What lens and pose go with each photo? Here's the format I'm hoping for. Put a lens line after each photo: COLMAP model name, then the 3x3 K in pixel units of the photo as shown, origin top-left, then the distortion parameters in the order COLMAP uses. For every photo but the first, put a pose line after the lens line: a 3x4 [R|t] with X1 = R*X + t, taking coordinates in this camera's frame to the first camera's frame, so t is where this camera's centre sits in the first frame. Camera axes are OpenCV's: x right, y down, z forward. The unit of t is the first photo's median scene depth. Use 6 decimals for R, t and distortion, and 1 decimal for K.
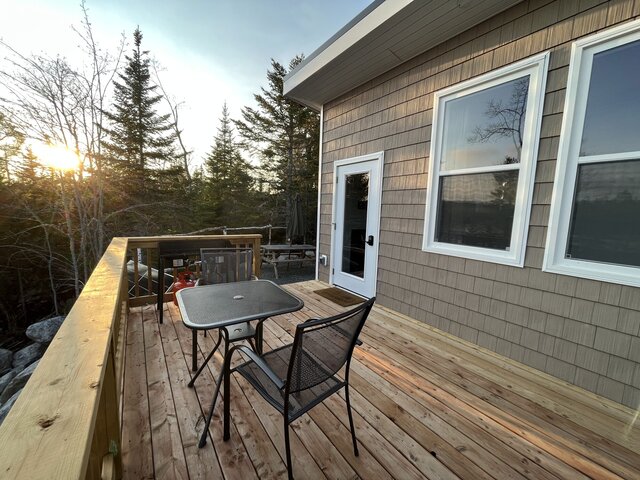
lens RADIAL K [[258.6, 0, 320.0], [0, 258.6, 240.0], [0, 0, 1]] dist [-0.002802, 0.000271]
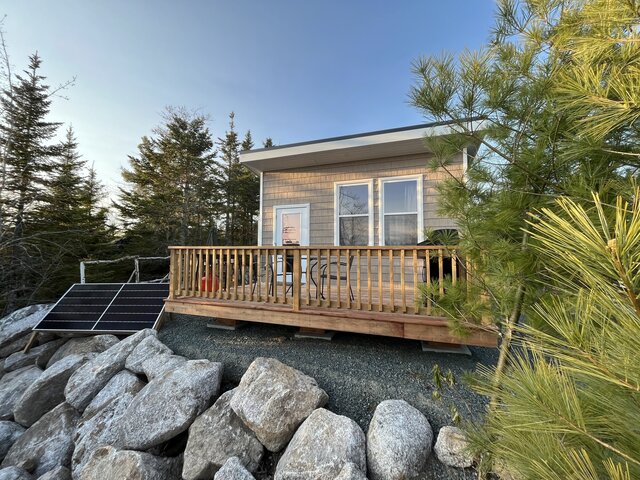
lens RADIAL K [[258.6, 0, 320.0], [0, 258.6, 240.0], [0, 0, 1]] dist [-0.002802, 0.000271]
pose [[0.815093, 0.004792, 0.579311, -0.669095], [0.088906, 0.987086, -0.133257, 0.162035], [-0.572468, 0.160121, 0.804140, -0.475614]]
